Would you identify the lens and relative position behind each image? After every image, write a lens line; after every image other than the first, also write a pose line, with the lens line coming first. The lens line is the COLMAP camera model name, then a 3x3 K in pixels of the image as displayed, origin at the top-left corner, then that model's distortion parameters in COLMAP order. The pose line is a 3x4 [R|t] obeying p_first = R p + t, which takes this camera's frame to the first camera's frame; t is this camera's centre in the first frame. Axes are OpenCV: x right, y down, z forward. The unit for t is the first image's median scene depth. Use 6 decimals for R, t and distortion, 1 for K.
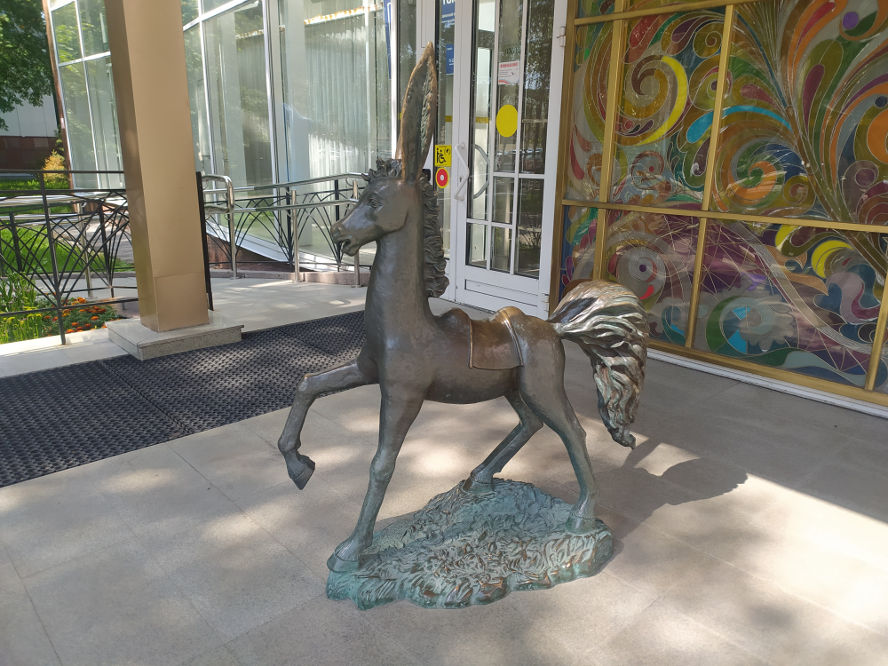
lens RADIAL K [[664.7, 0, 444.0], [0, 664.7, 335.9], [0, 0, 1]] dist [0.065145, -0.054034]
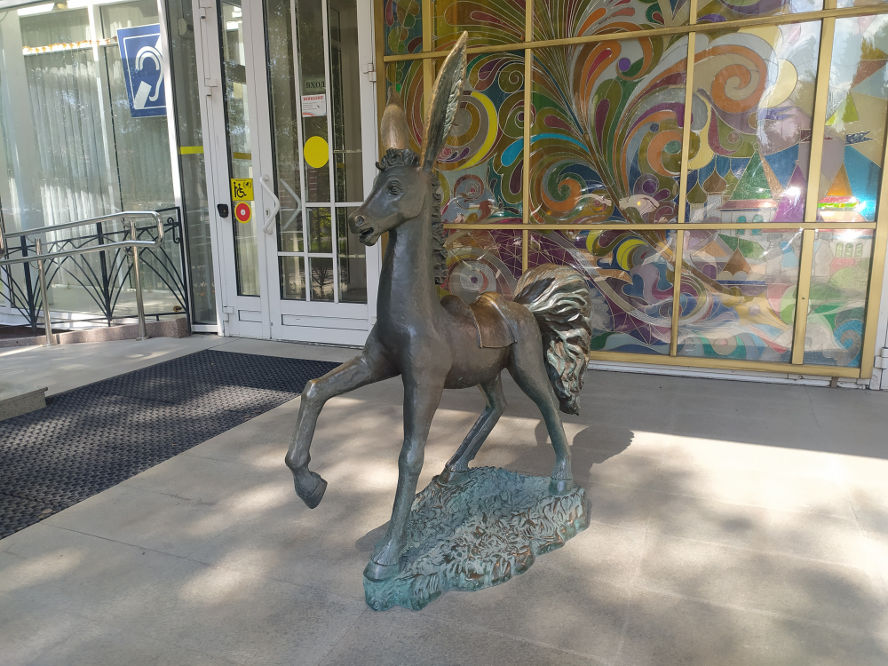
lens RADIAL K [[664.7, 0, 448.7], [0, 664.7, 333.5], [0, 0, 1]] dist [0.065145, -0.054034]
pose [[0.906697, -0.112083, 0.406617, -0.240953], [0.143424, 0.988529, -0.047330, 0.038149], [-0.396648, 0.101233, 0.912372, 0.036294]]
